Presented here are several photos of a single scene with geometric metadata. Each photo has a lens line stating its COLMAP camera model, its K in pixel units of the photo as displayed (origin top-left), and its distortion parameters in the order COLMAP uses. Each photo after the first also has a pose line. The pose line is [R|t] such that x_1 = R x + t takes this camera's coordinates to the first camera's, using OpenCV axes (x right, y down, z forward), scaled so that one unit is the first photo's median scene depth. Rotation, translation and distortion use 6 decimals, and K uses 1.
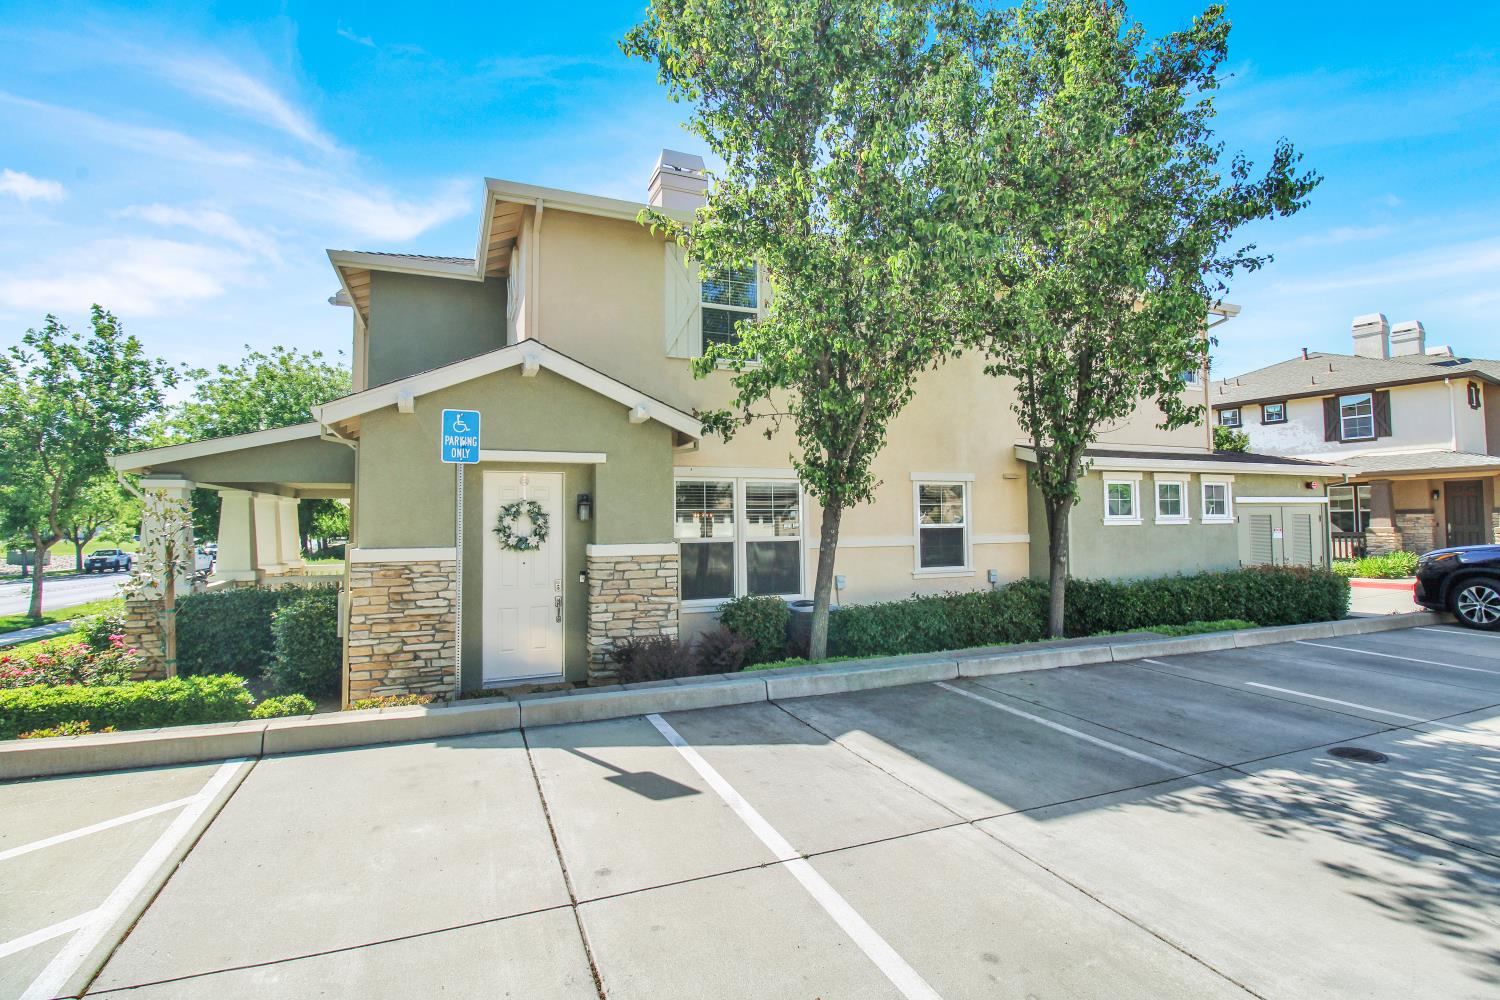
lens RADIAL K [[714.6, 0, 762.1], [0, 714.6, 502.4], [0, 0, 1]] dist [-0.019915, -0.001708]
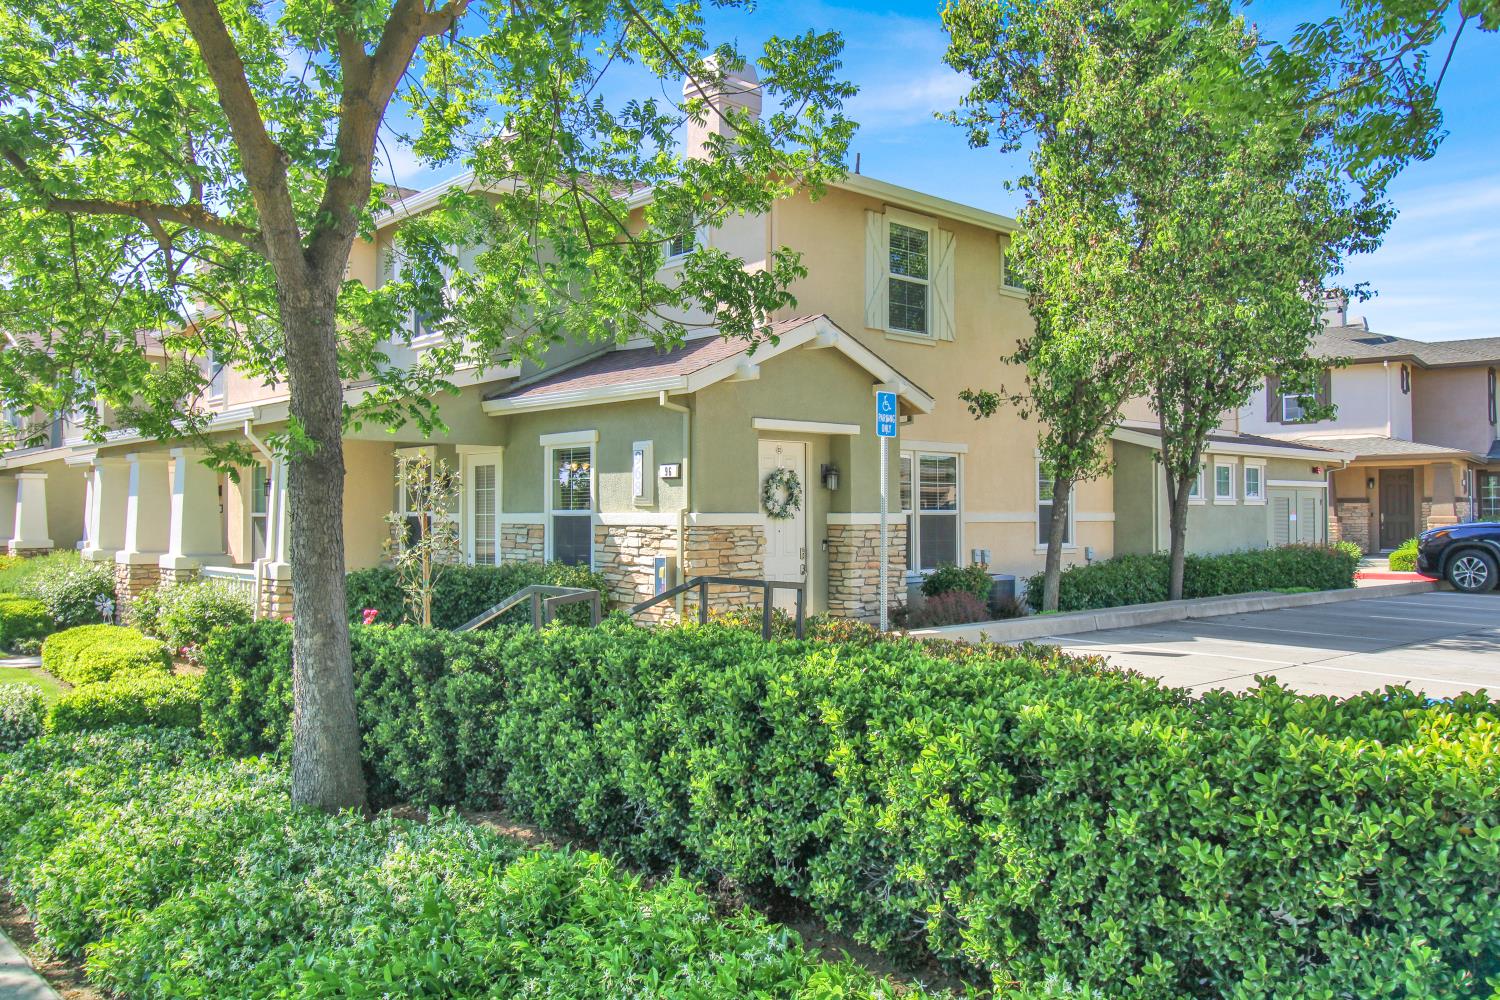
lens RADIAL K [[1205.8, 0, 738.6], [0, 1205.8, 503.6], [0, 0, 1]] dist [-0.006581, 0.003897]
pose [[0.939857, 0.012347, 0.341345, -0.862147], [-0.018316, 0.999730, 0.014266, 0.020434], [-0.341077, -0.019660, 0.939830, -0.518353]]
